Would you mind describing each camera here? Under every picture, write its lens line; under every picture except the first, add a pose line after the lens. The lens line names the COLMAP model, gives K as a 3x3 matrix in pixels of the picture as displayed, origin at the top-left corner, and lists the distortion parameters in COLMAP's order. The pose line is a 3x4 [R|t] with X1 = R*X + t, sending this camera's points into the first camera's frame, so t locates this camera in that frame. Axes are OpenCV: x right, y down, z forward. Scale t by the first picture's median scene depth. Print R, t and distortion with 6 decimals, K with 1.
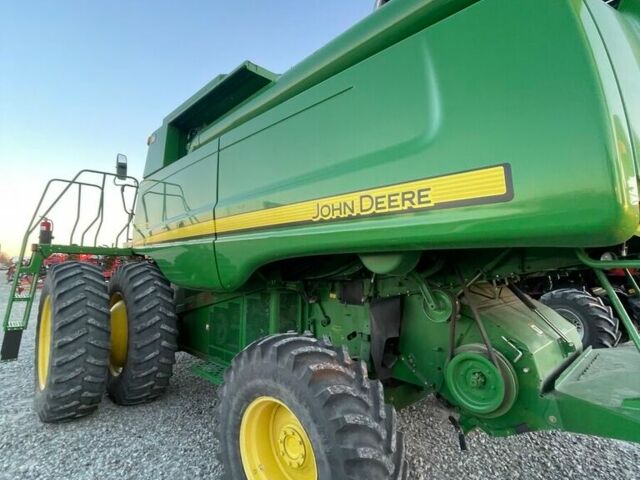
lens RADIAL K [[342.0, 0, 312.8], [0, 342.0, 239.3], [0, 0, 1]] dist [-0.011717, 0.010106]
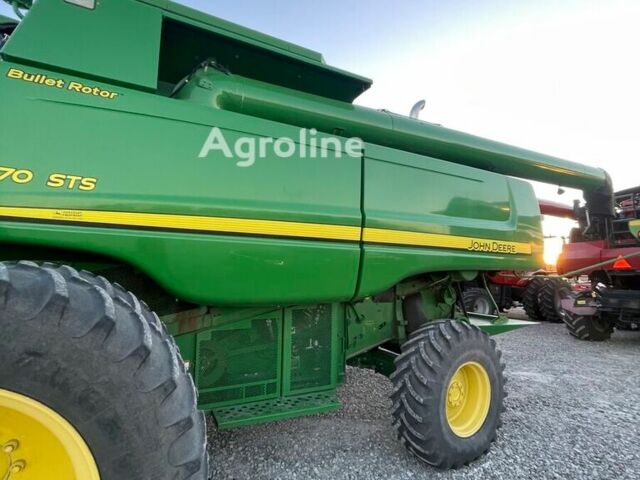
lens RADIAL K [[342.0, 0, 312.8], [0, 342.0, 239.3], [0, 0, 1]] dist [-0.011717, 0.010106]
pose [[0.272461, 0.087669, 0.958164, -1.091565], [-0.092951, 0.993581, -0.064479, 0.044849], [-0.957666, -0.071494, 0.278861, 0.762452]]
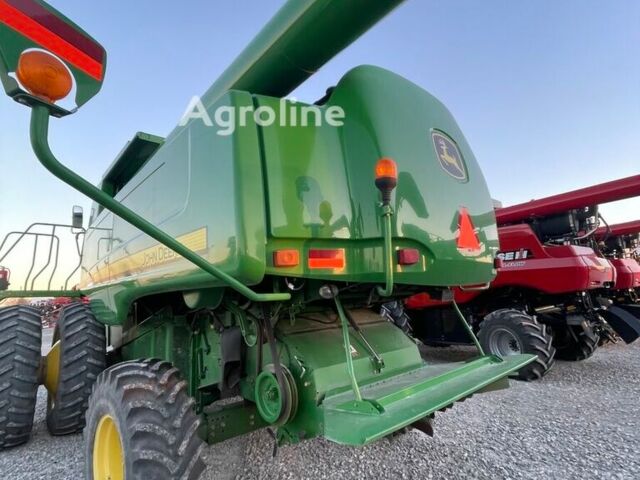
lens RADIAL K [[342.0, 0, 312.8], [0, 342.0, 239.3], [0, 0, 1]] dist [-0.011717, 0.010106]
pose [[0.998081, -0.051045, -0.035052, 0.403371], [0.047985, 0.995379, -0.083180, -0.012976], [0.039136, 0.081339, 0.995918, -0.136192]]
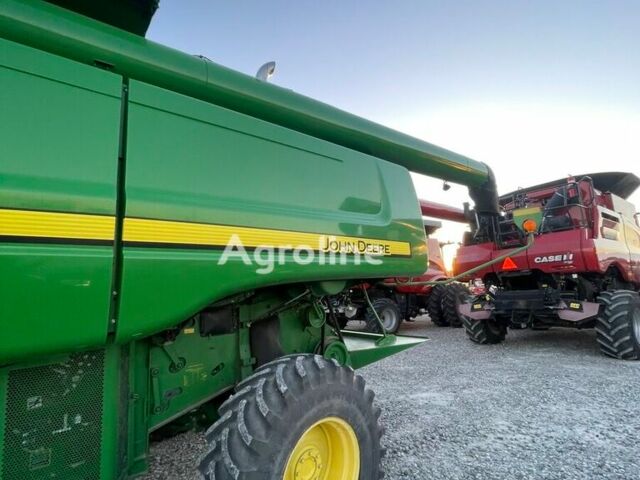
lens RADIAL K [[342.0, 0, 312.8], [0, 342.0, 239.3], [0, 0, 1]] dist [-0.011717, 0.010106]
pose [[0.065840, 0.129899, 0.989339, -0.707248], [-0.032344, 0.991247, -0.127997, 0.034206], [-0.997306, -0.023572, 0.069465, 0.571432]]
